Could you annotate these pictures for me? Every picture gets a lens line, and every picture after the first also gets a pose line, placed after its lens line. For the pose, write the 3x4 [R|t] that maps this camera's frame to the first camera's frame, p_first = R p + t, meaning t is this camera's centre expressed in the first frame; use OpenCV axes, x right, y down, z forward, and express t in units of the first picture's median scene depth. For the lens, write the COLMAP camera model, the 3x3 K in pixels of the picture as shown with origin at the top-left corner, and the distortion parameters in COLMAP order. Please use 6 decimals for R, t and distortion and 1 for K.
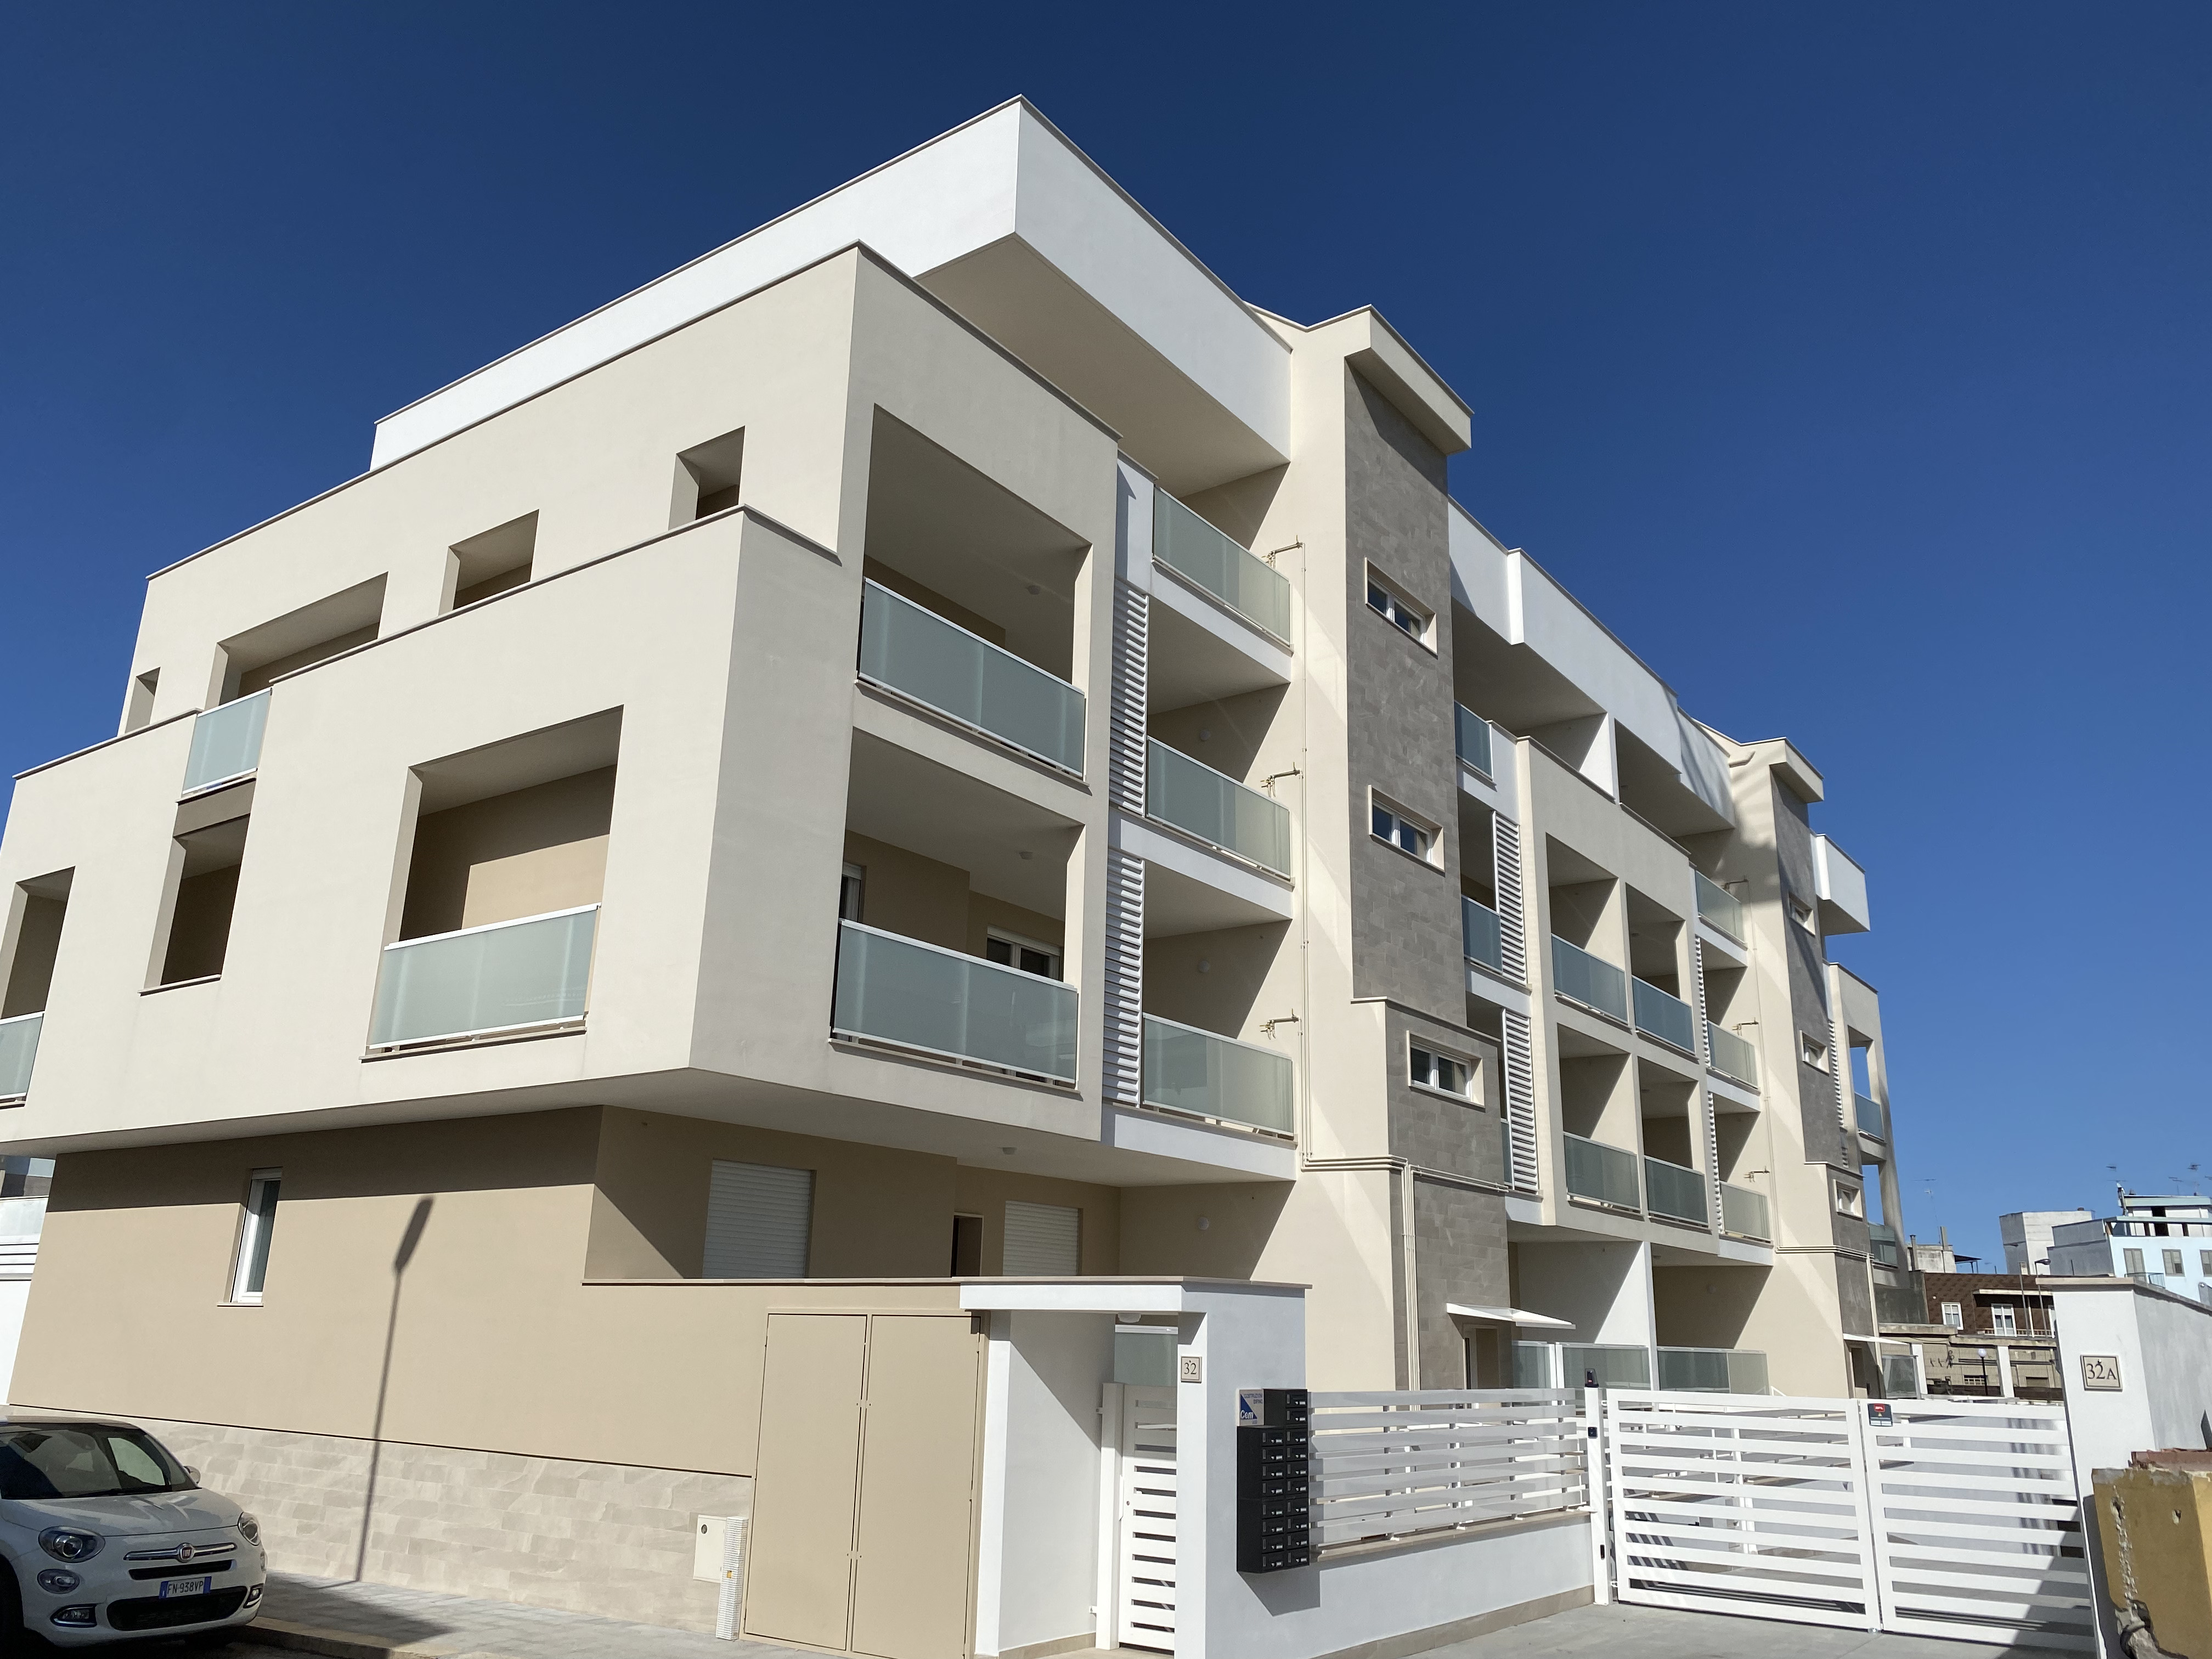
lens RADIAL K [[1691.0, 0, 1111.9], [0, 1691.0, 836.8], [0, 0, 1]] dist [0.025405, -0.027131]
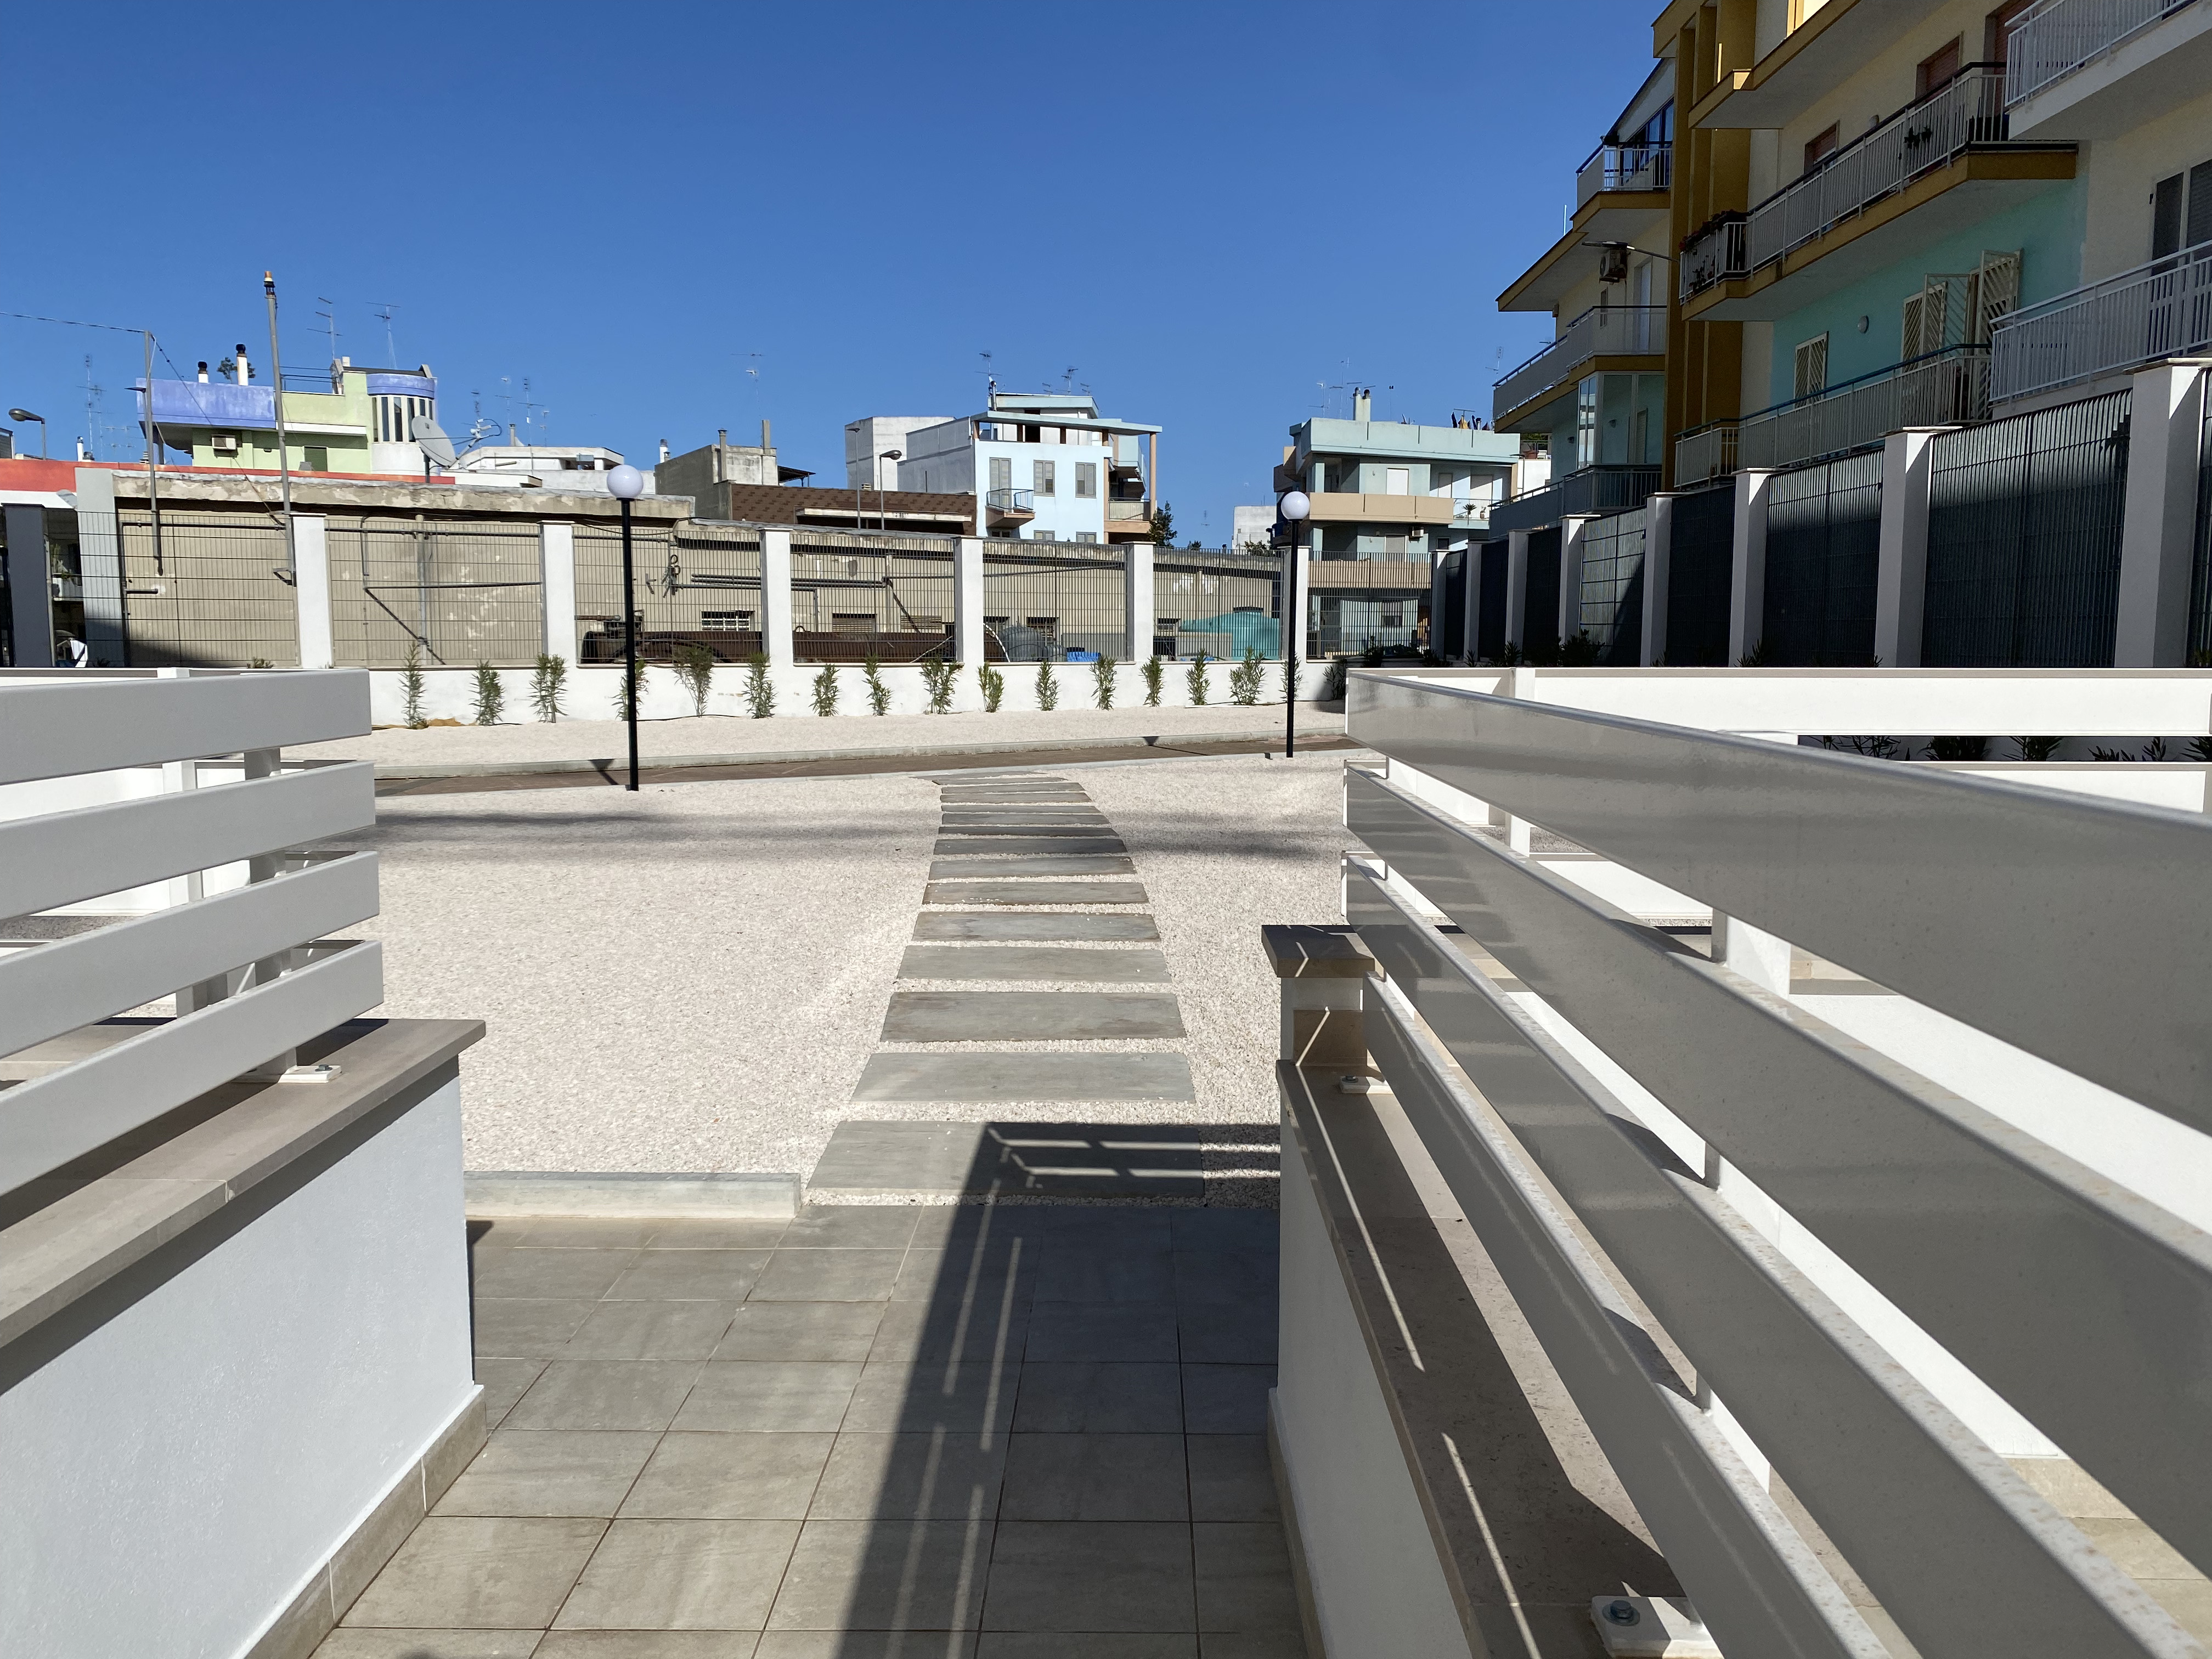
lens RADIAL K [[1681.5, 0, 1110.9], [0, 1681.5, 853.9], [0, 0, 1]] dist [-0.002731, -0.005328]
pose [[0.813645, -0.098827, 0.572901, 1.011928], [-0.148764, 0.917244, 0.369504, 0.609473], [-0.562007, -0.385872, 0.731608, 1.848732]]
